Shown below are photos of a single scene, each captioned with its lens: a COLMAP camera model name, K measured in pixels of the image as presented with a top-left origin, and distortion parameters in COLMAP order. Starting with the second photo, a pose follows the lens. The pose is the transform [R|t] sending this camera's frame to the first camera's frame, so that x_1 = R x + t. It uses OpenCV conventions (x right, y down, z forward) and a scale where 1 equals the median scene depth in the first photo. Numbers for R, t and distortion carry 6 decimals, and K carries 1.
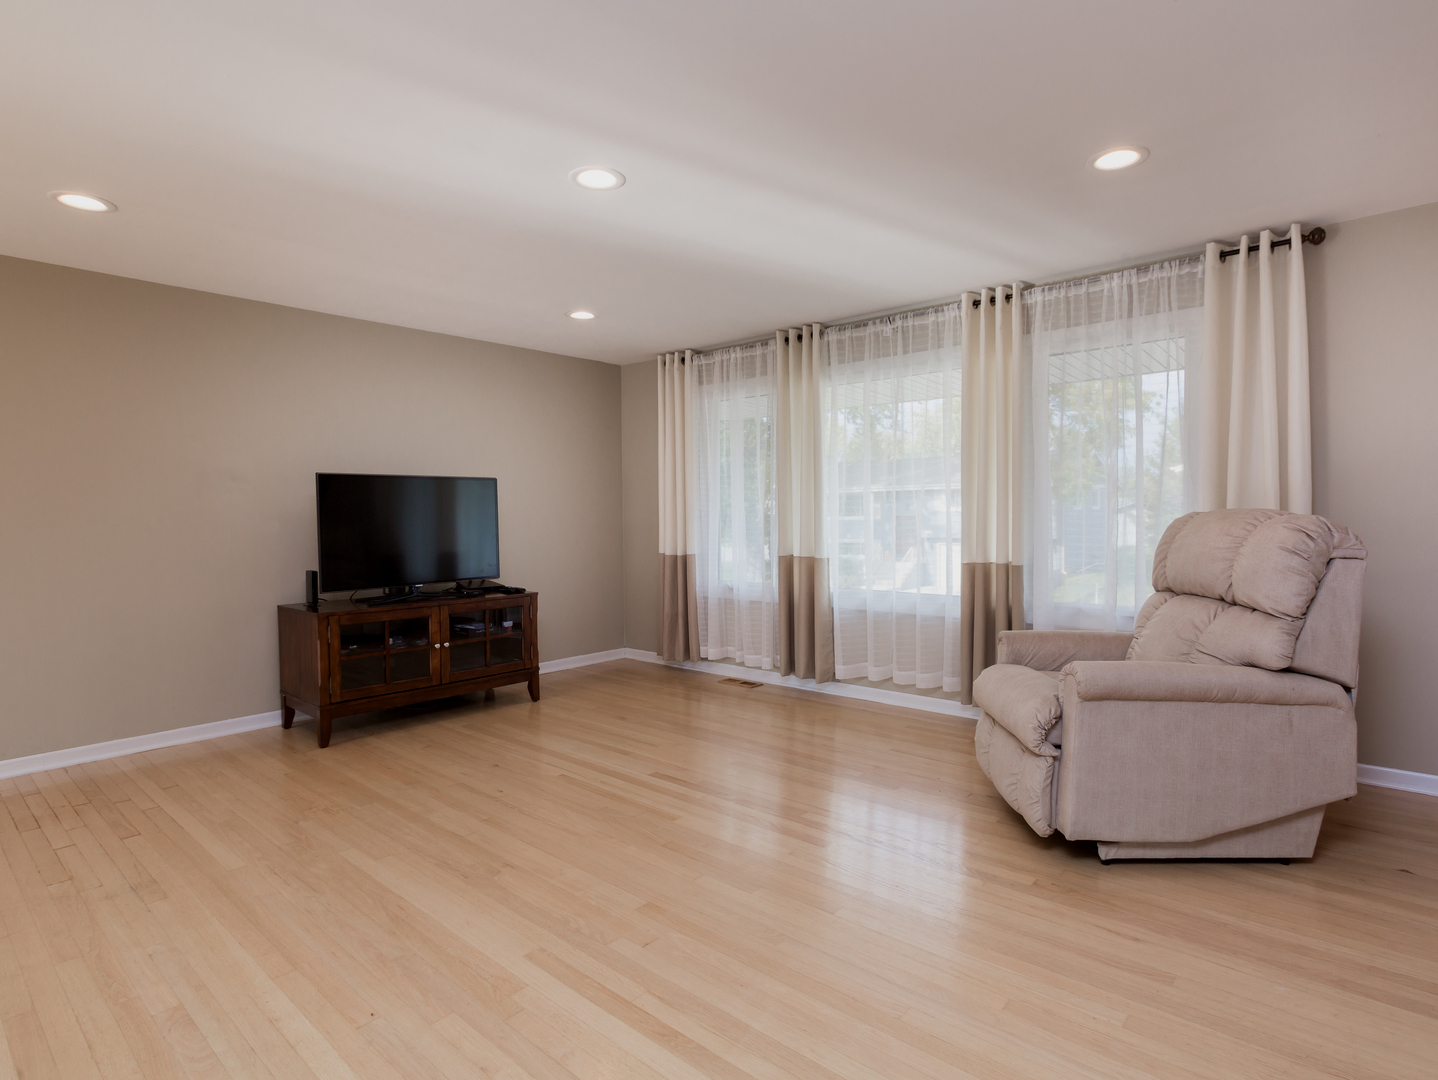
lens RADIAL K [[768.5, 0, 716.0], [0, 768.5, 543.7], [0, 0, 1]] dist [-0.039271, 0.028135]
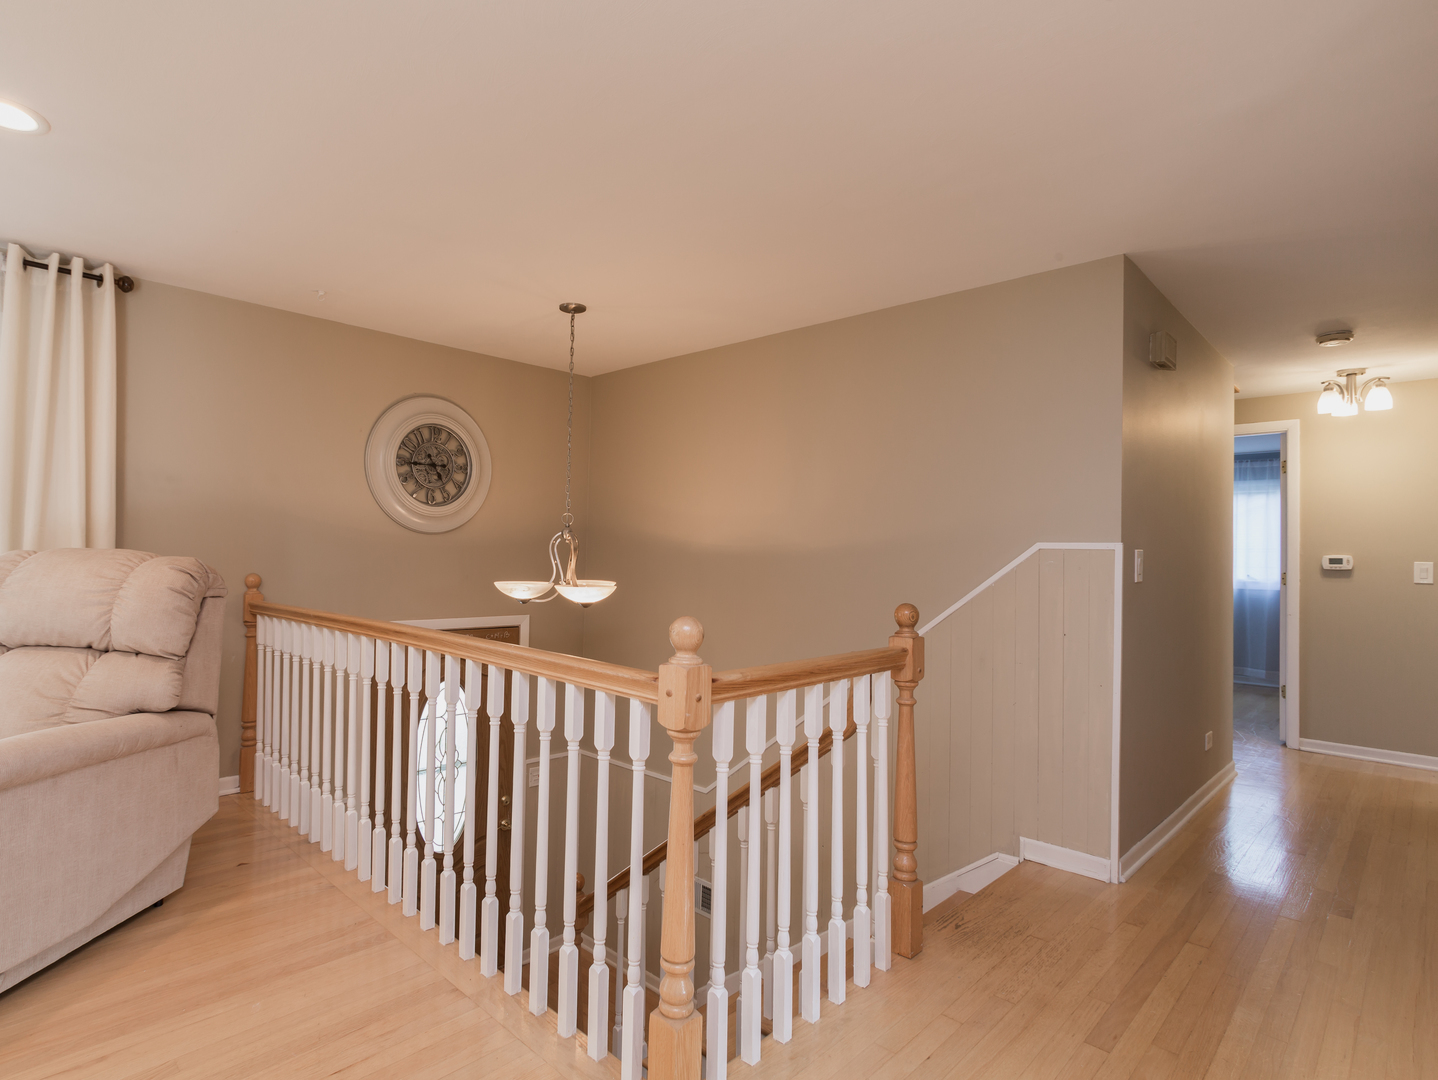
lens RADIAL K [[777.7, 0, 662.2], [0, 777.7, 537.0], [0, 0, 1]] dist [-0.006539, 0.000758]
pose [[0.072347, 0.034560, 0.996781, -0.220846], [0.018418, 0.999183, -0.035980, -0.013339], [-0.997209, 0.020961, 0.071651, 0.238445]]
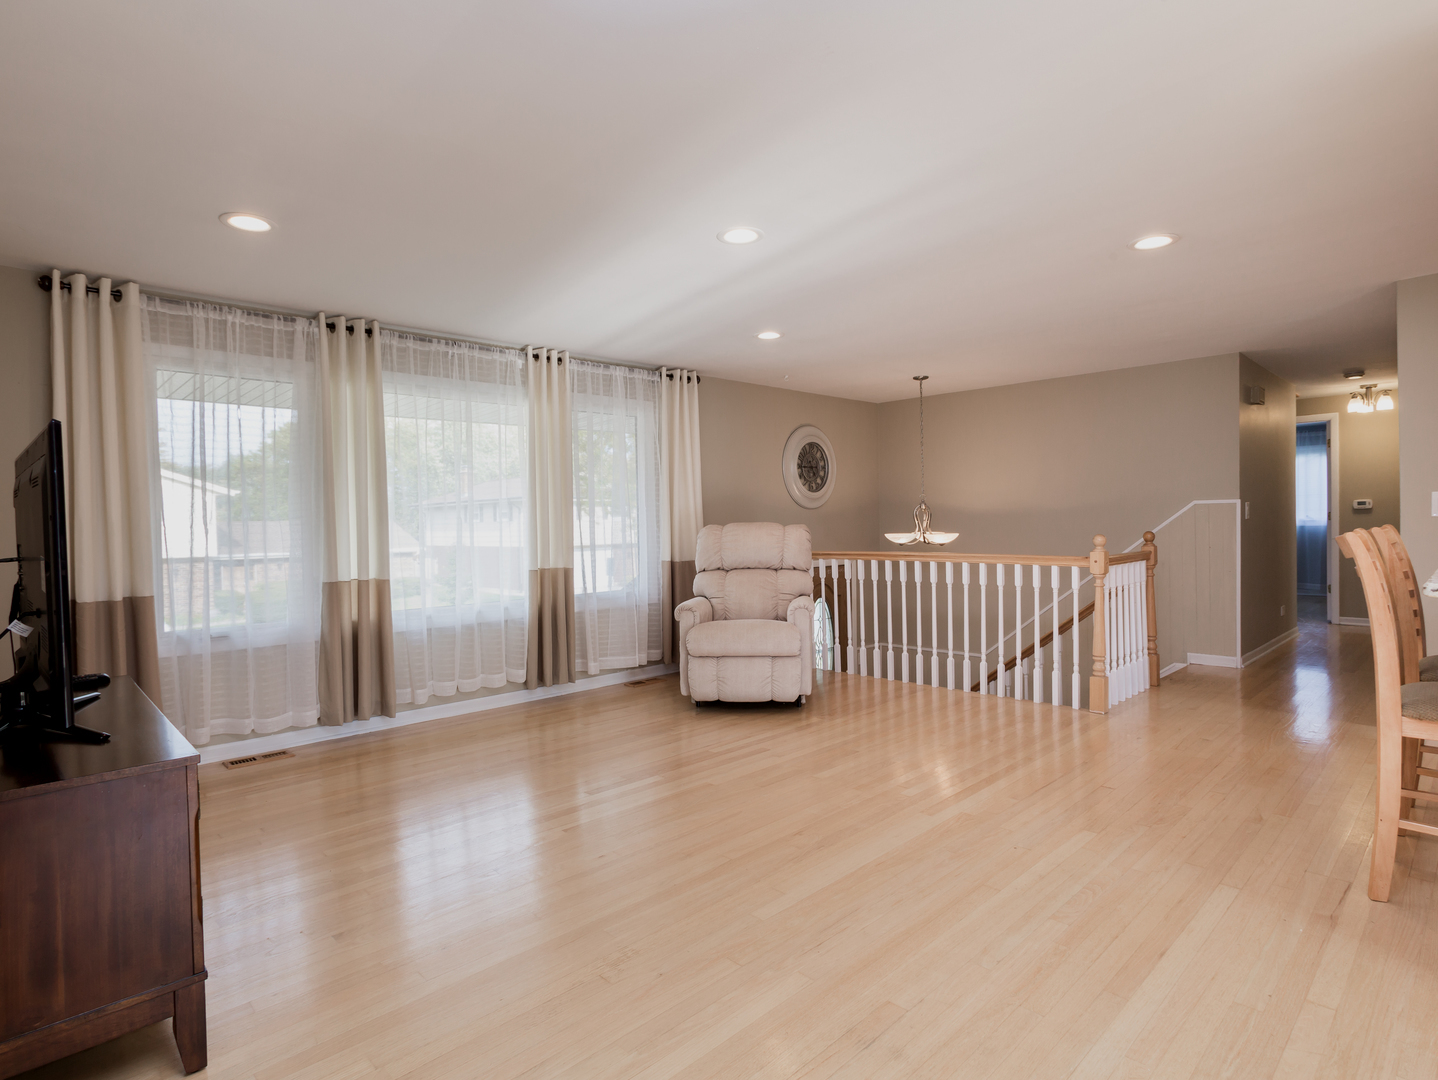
lens RADIAL K [[767.5, 0, 729.2], [0, 767.5, 537.4], [0, 0, 1]] dist [-0.006597, -0.000008]
pose [[0.075163, -0.011200, 0.997108, -1.310254], [0.058552, 0.998261, 0.006800, -0.023399], [-0.995451, 0.057871, 0.075688, 0.928127]]
